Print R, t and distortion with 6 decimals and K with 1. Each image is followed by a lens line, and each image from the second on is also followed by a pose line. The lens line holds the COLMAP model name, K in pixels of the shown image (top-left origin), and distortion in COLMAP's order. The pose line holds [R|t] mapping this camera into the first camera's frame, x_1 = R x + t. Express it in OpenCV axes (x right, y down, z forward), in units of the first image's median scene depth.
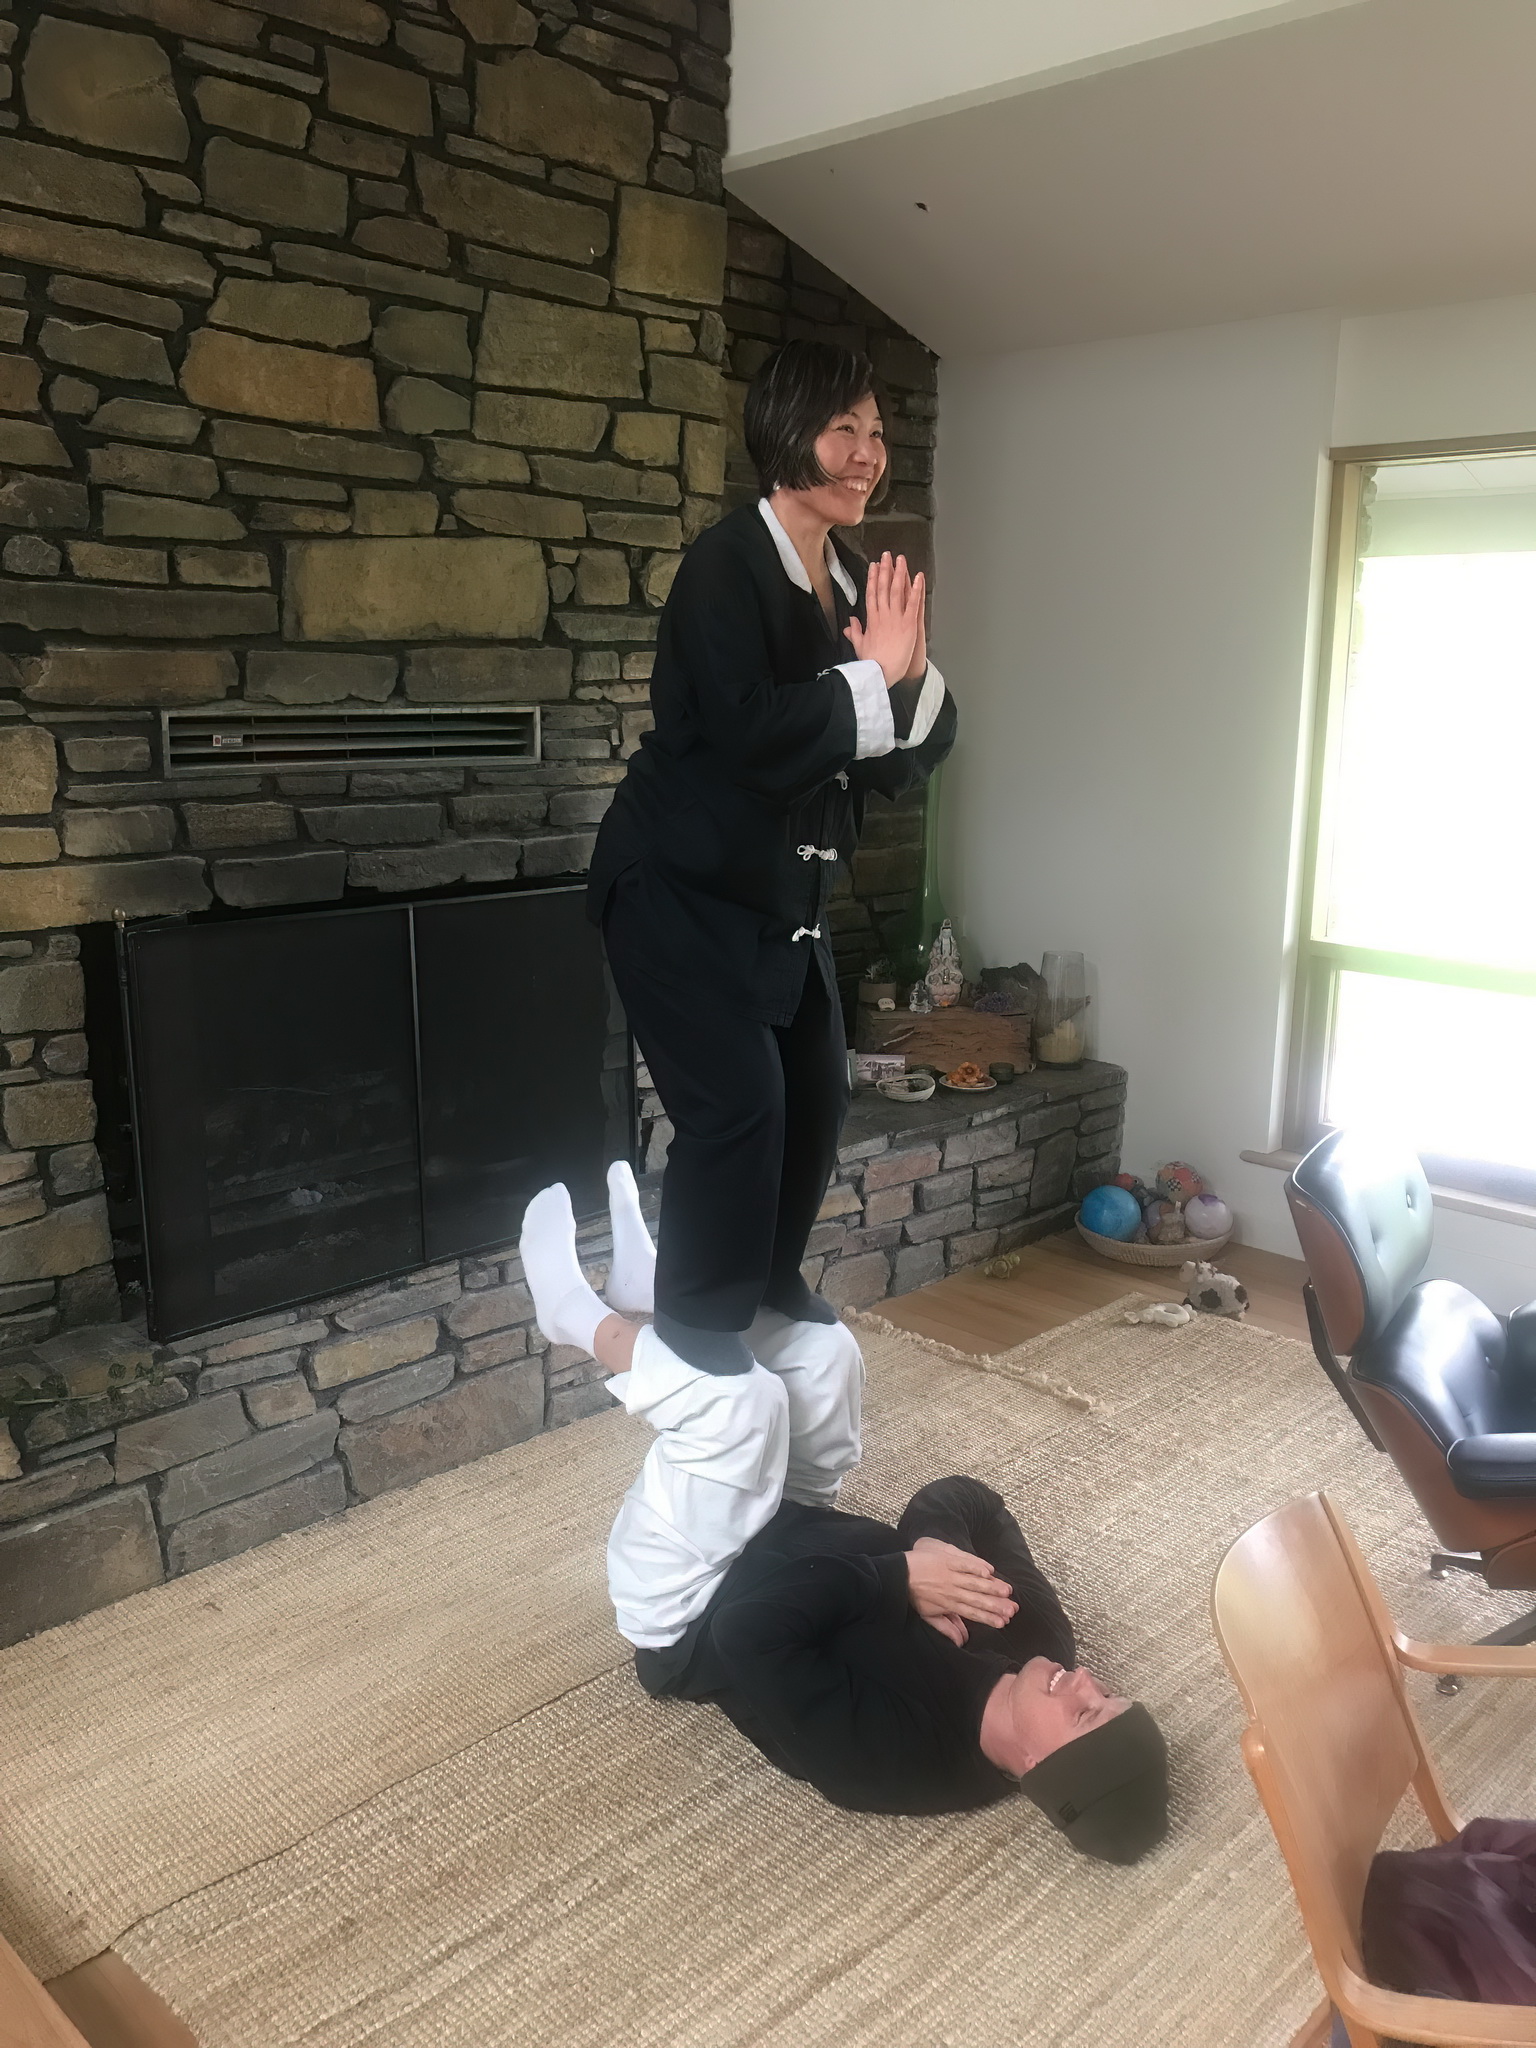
lens RADIAL K [[1663.0, 0, 790.9], [0, 1663.0, 1026.6], [0, 0, 1]] dist [0.010167, -0.006008]
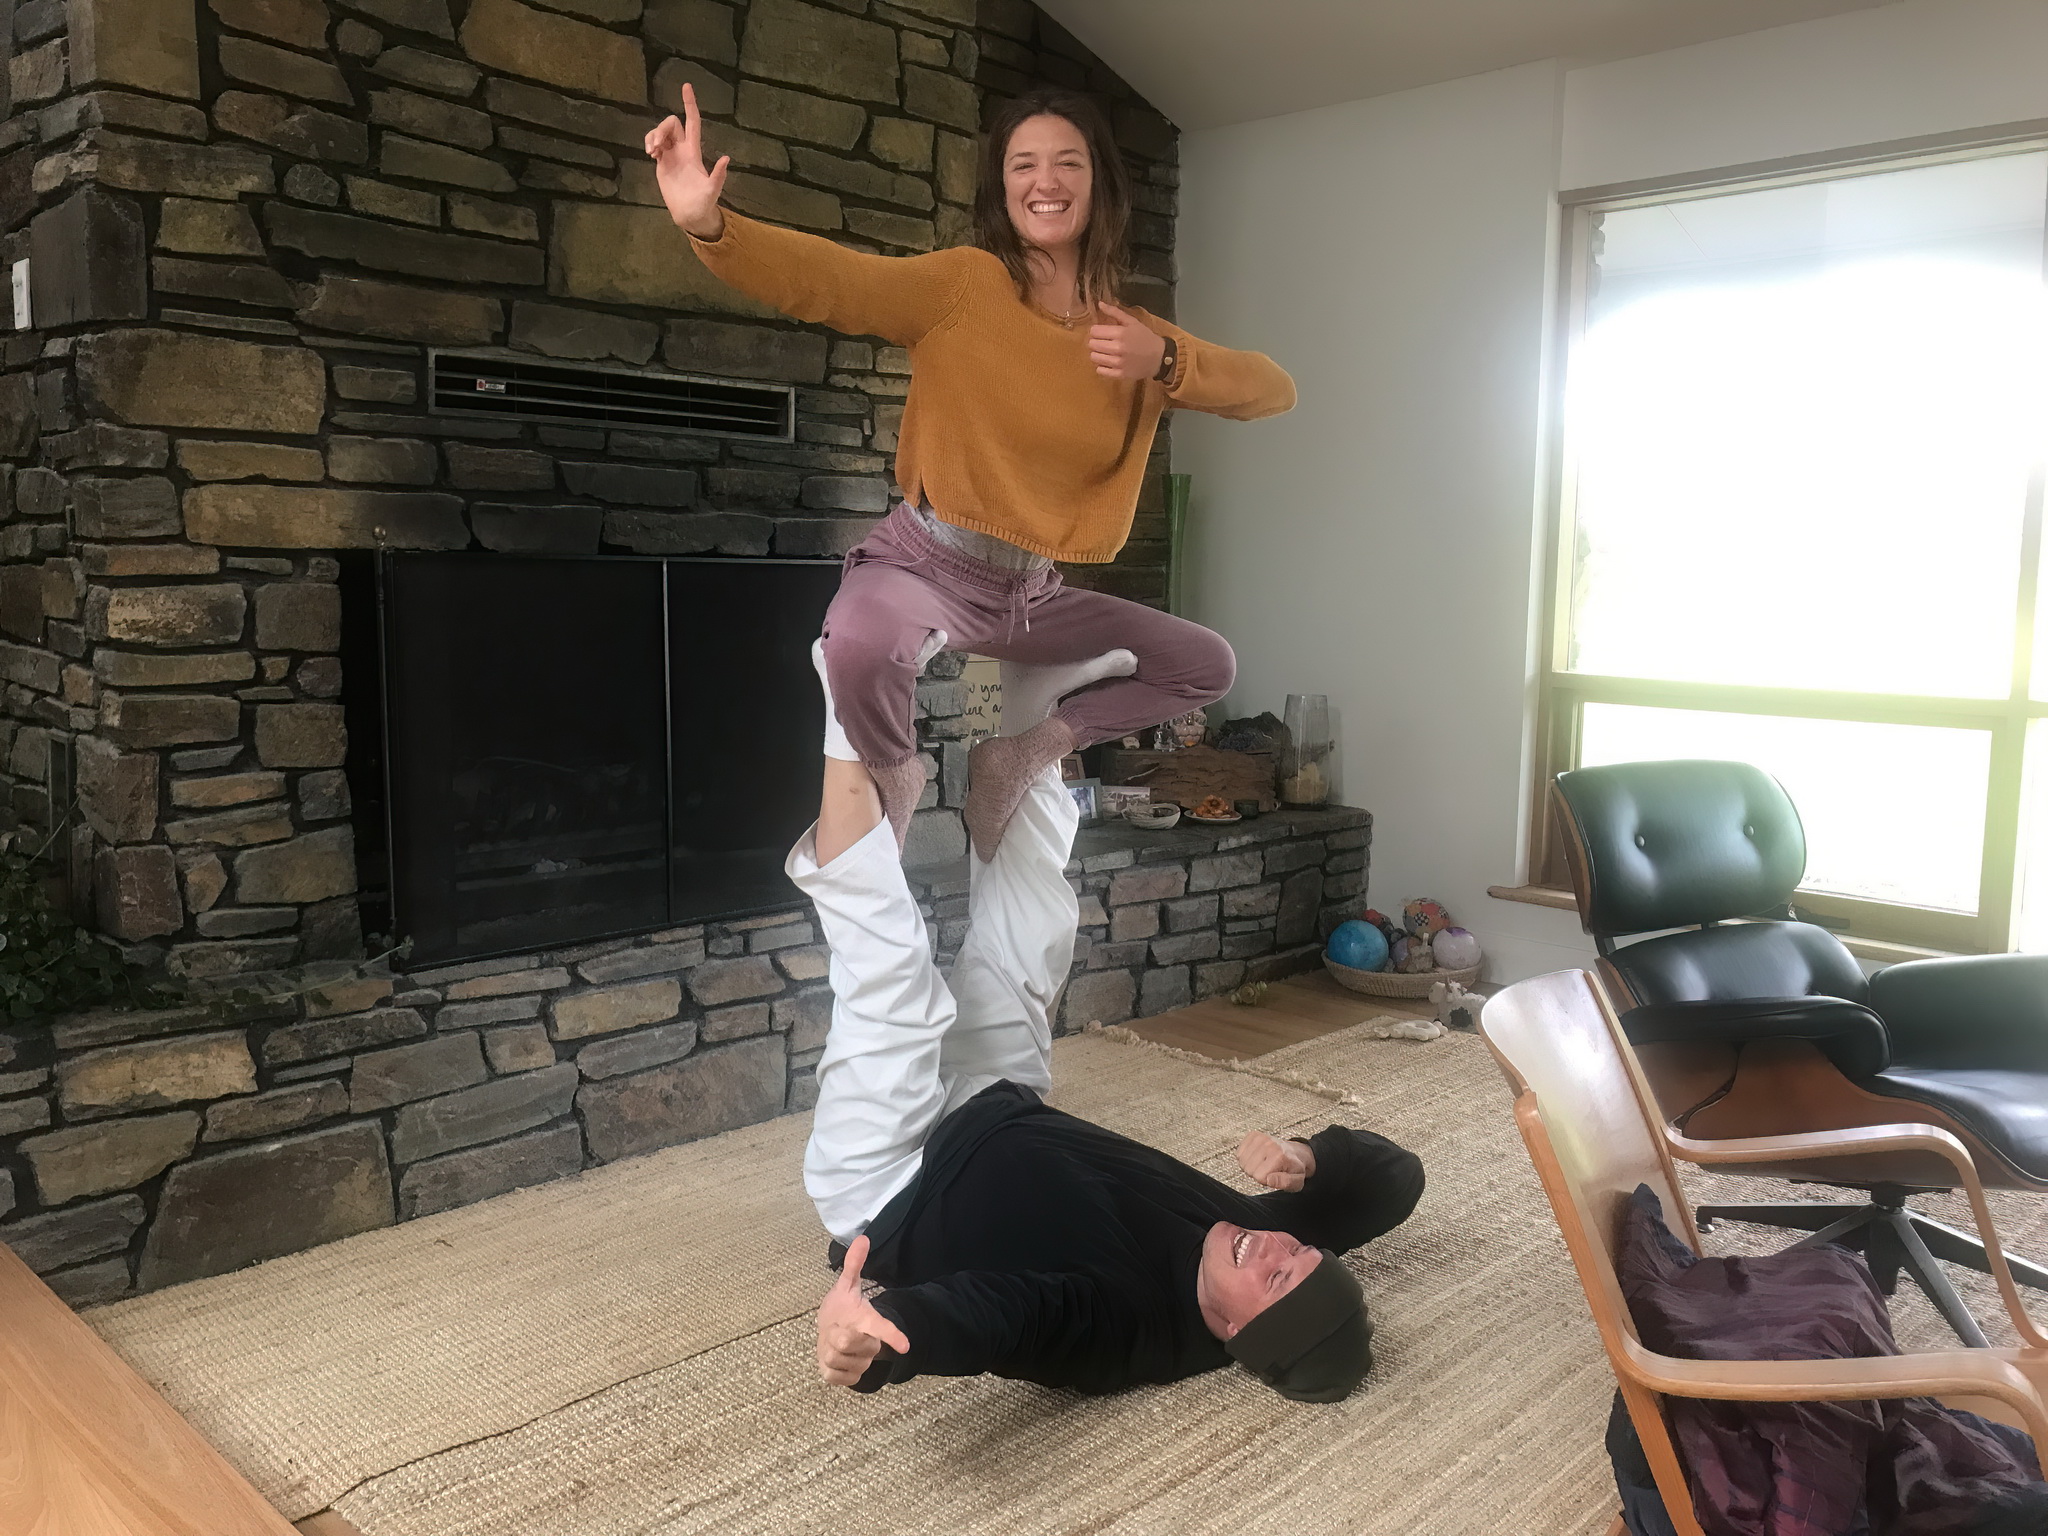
lens RADIAL K [[1663.0, 0, 1024.0], [0, 1663.0, 768.0], [0, 0, 1]] dist [0.010167, -0.006008]
pose [[0.999987, 0.004269, -0.002929, -0.006246], [-0.004541, 0.994960, -0.100171, 0.154423], [0.002487, 0.100183, 0.994966, 0.004764]]
